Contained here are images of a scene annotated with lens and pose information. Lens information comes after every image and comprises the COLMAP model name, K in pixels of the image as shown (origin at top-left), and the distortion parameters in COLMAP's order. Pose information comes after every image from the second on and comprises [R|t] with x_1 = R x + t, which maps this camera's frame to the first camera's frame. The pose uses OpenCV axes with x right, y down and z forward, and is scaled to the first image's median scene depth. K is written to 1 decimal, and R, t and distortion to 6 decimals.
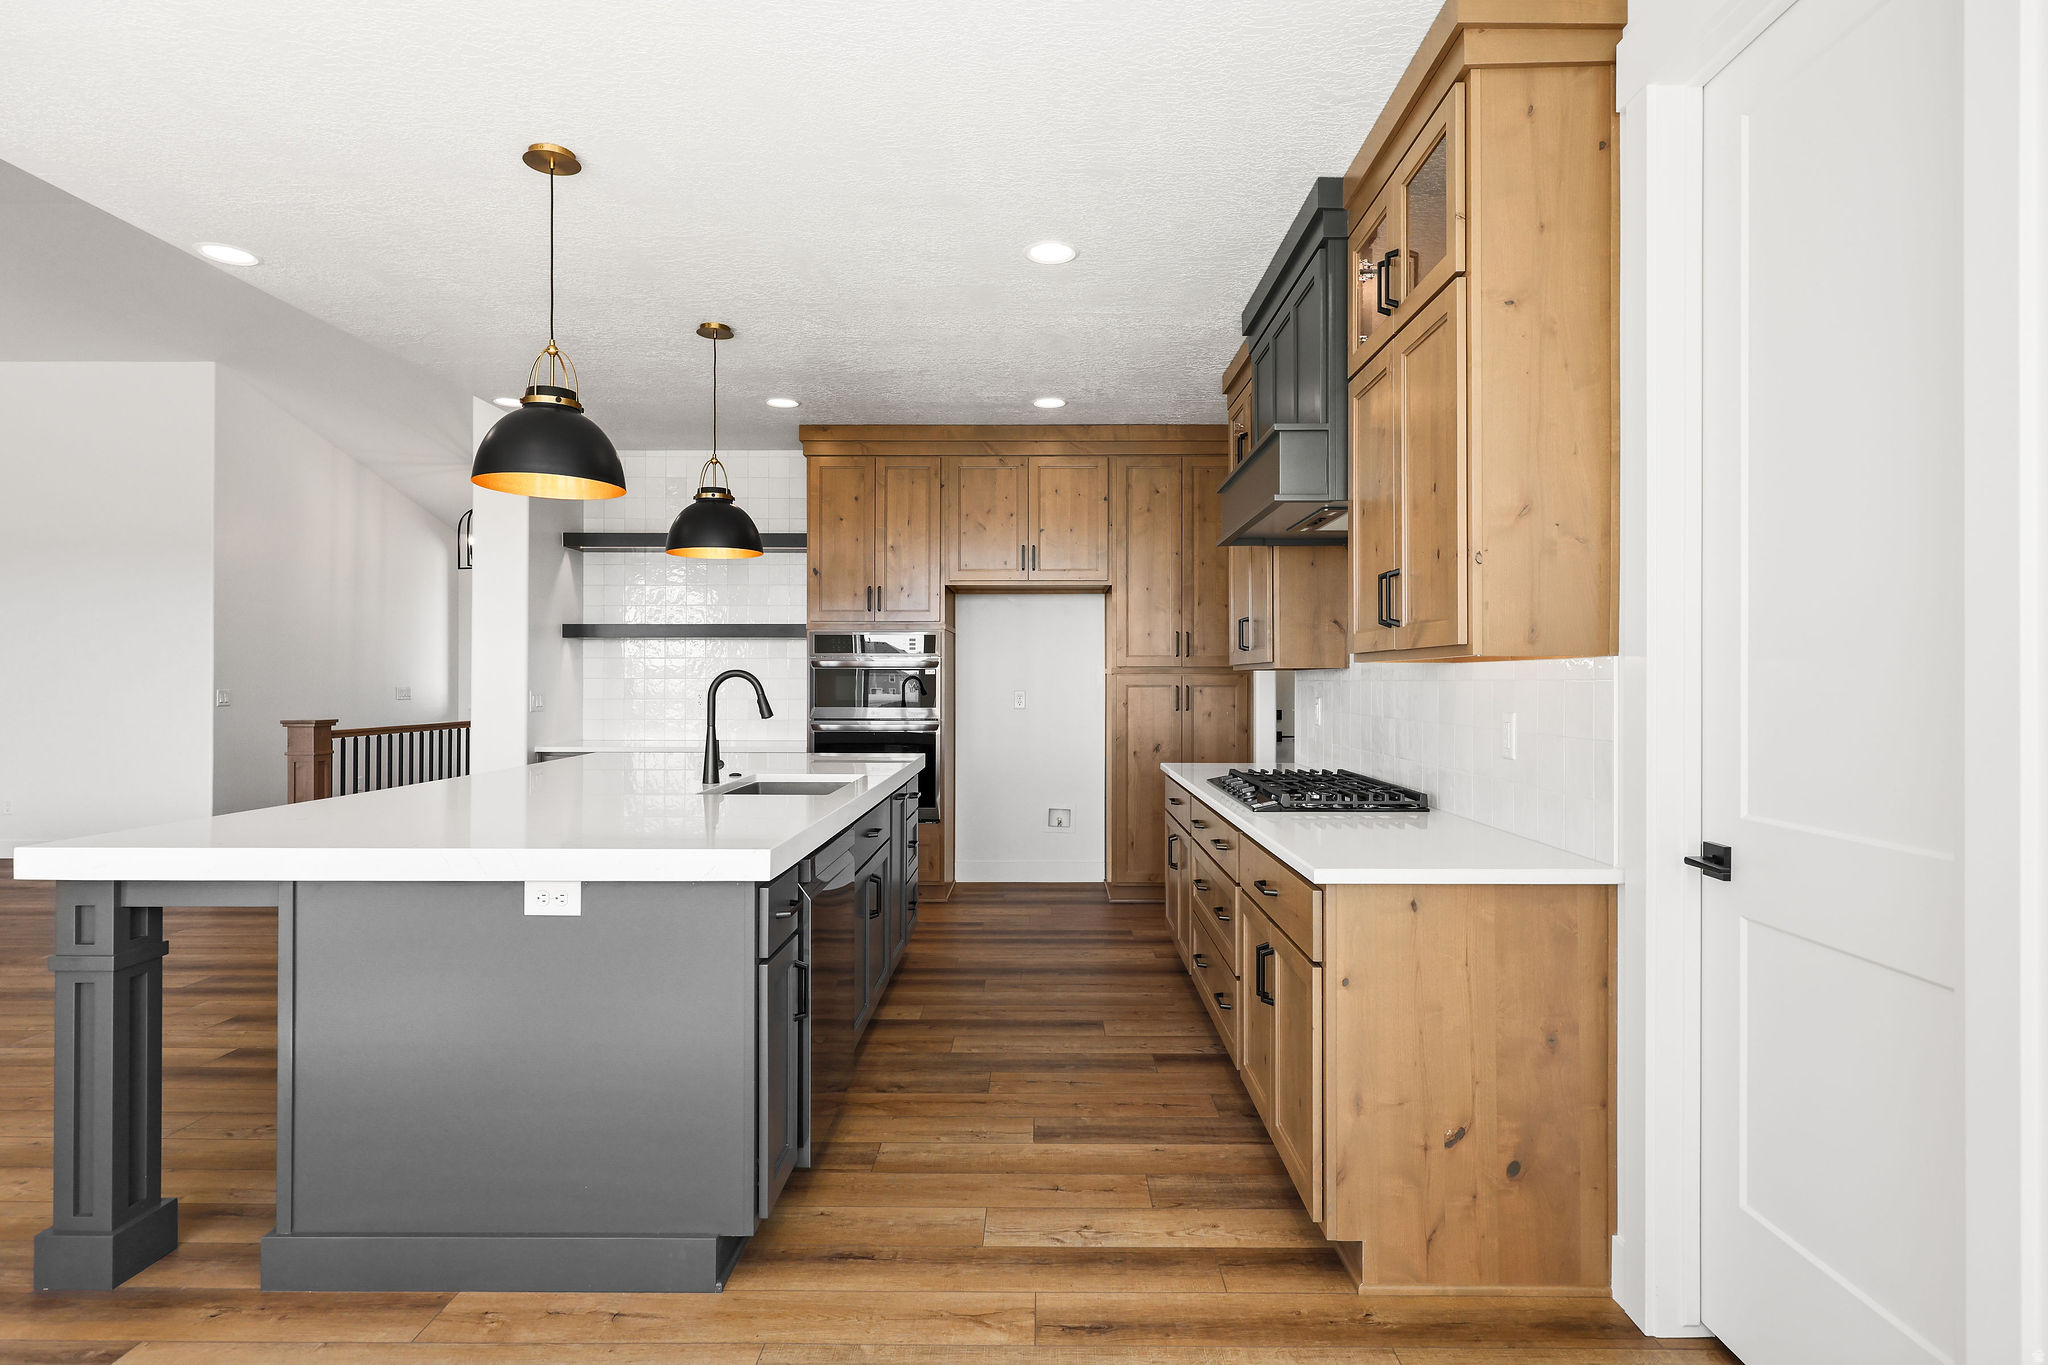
lens RADIAL K [[1050.8, 0, 1026.5], [0, 1050.8, 675.0], [0, 0, 1]] dist [-0.002445, -0.000503]
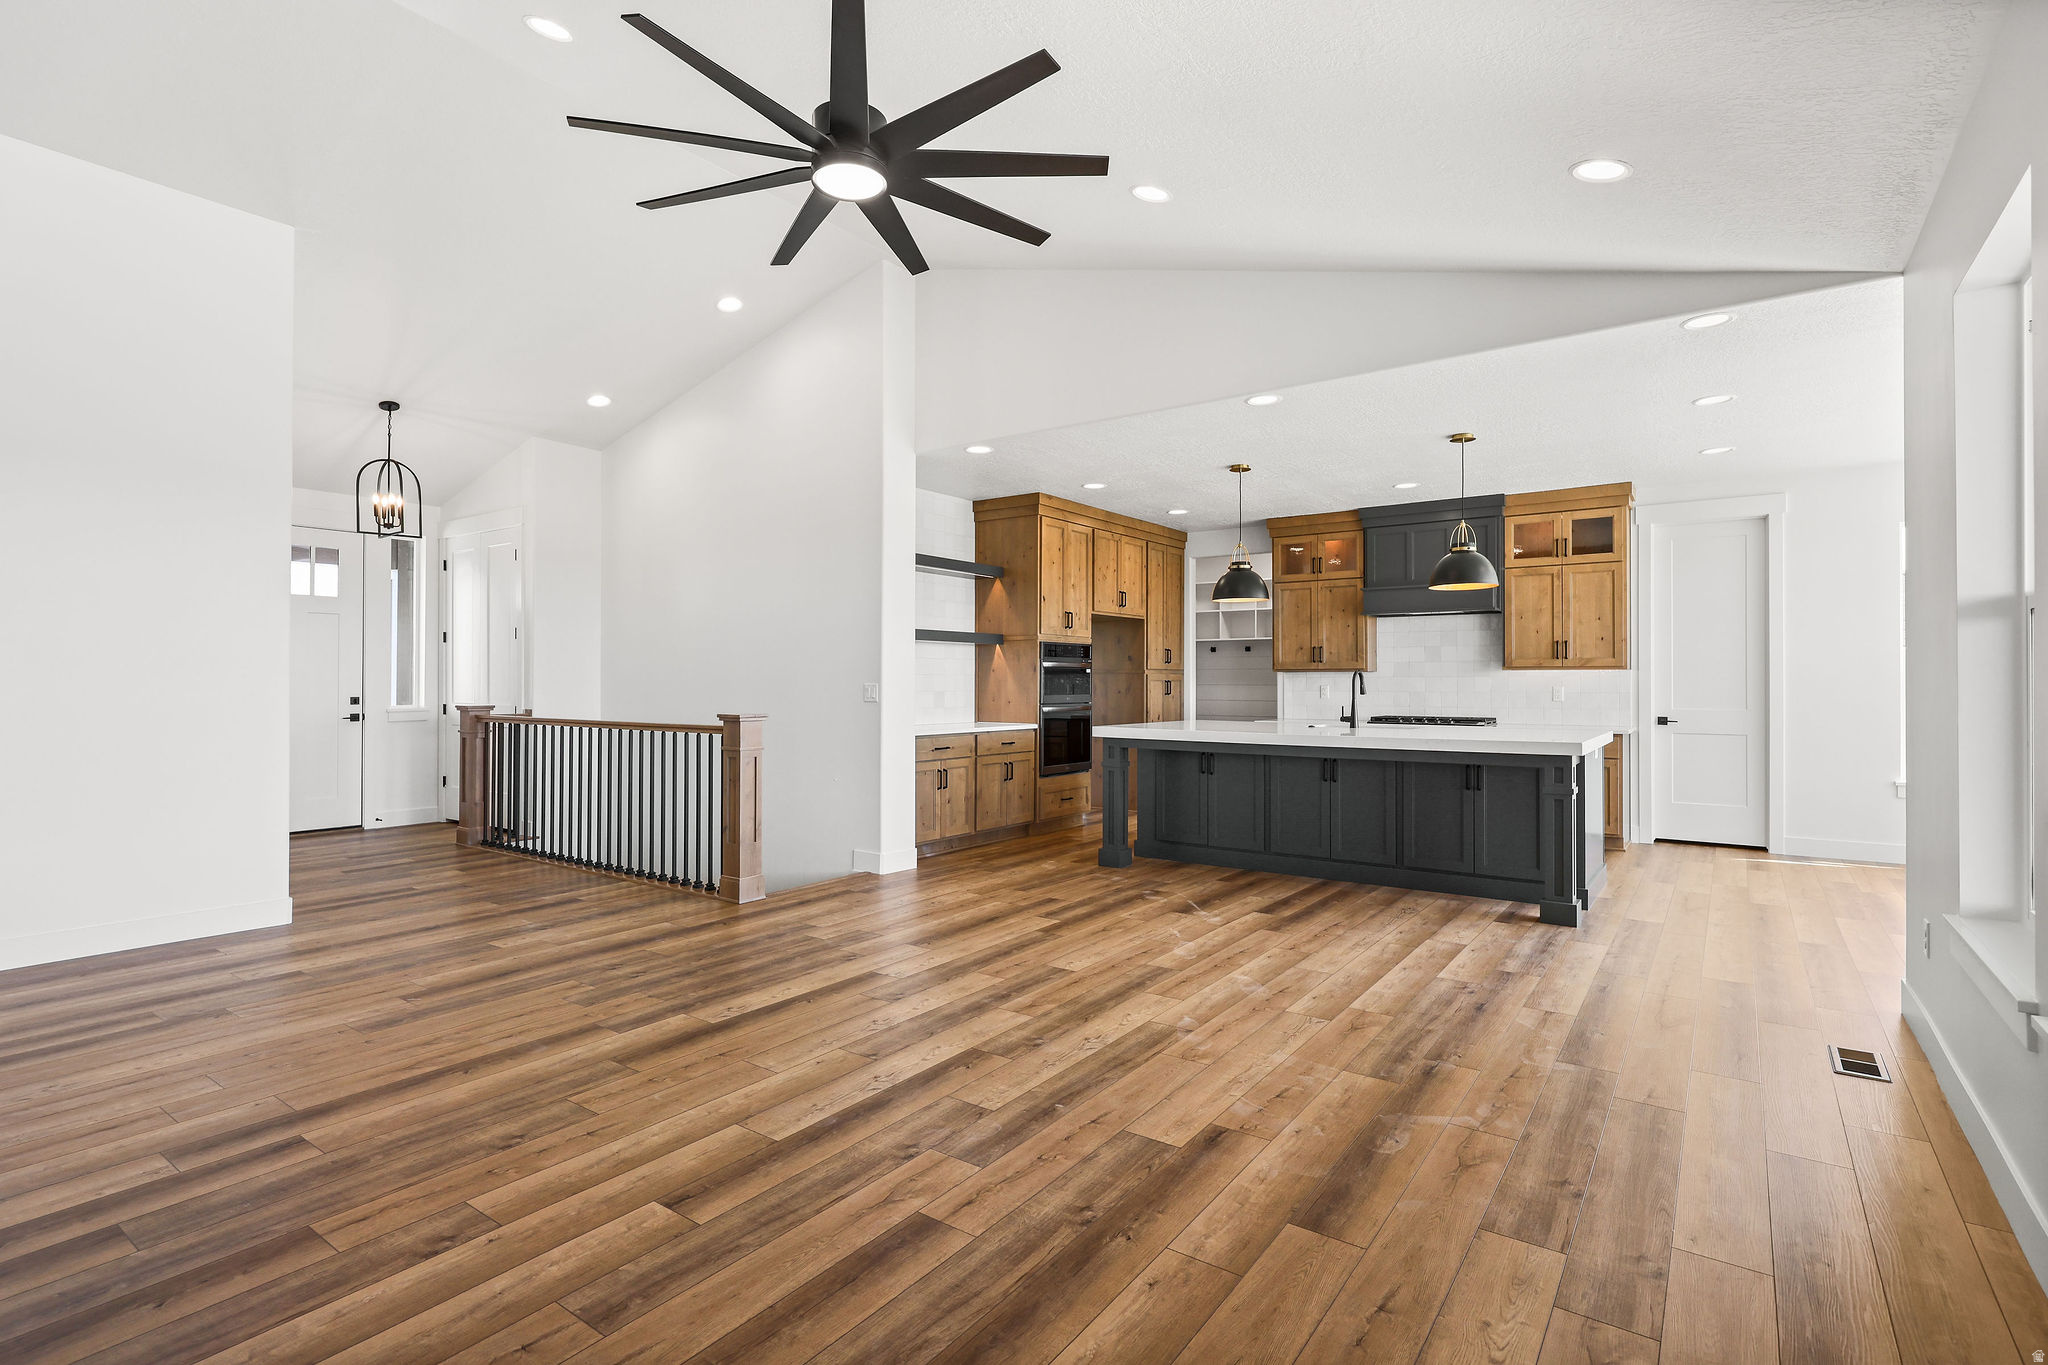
lens RADIAL K [[969.7, 0, 1024.2], [0, 969.7, 680.5], [0, 0, 1]] dist [0.002866, -0.000232]
pose [[0.581341, 0.000275, 0.813660, -1.160930], [-0.005070, 0.999982, 0.003285, 0.005852], [-0.813644, -0.006035, 0.581332, 0.247711]]
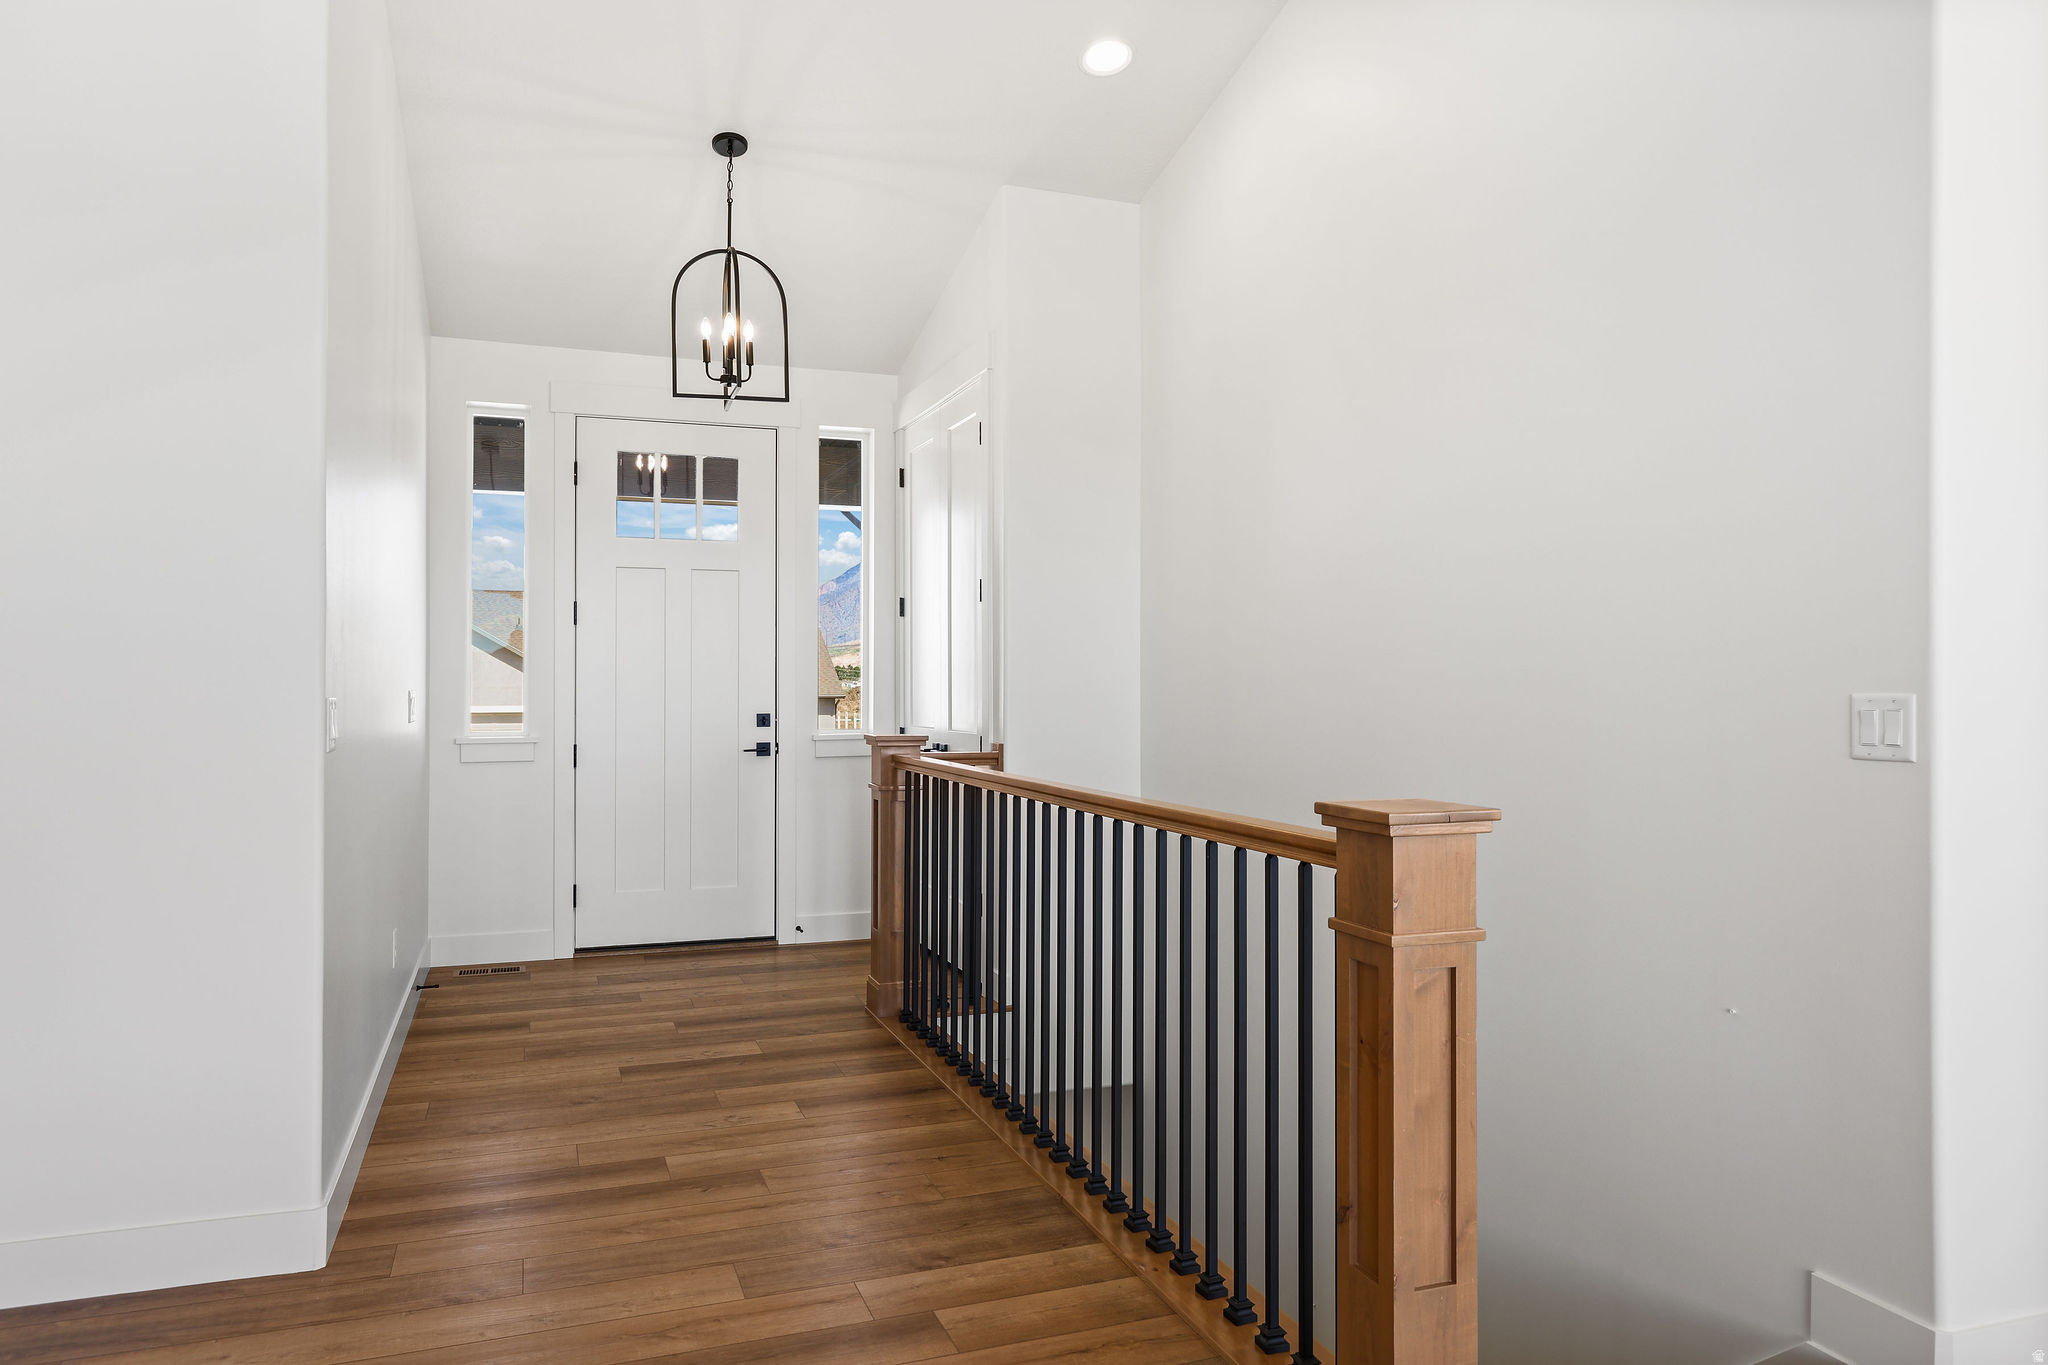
lens RADIAL K [[1344.3, 0, 1025.7], [0, 1344.3, 680.1], [0, 0, 1]] dist [0.005450, 0.000630]
pose [[0.937681, -0.002686, 0.347488, -0.827969], [0.001597, 0.999993, 0.003422, 0.007418], [-0.347494, -0.002654, 0.937678, 0.649036]]
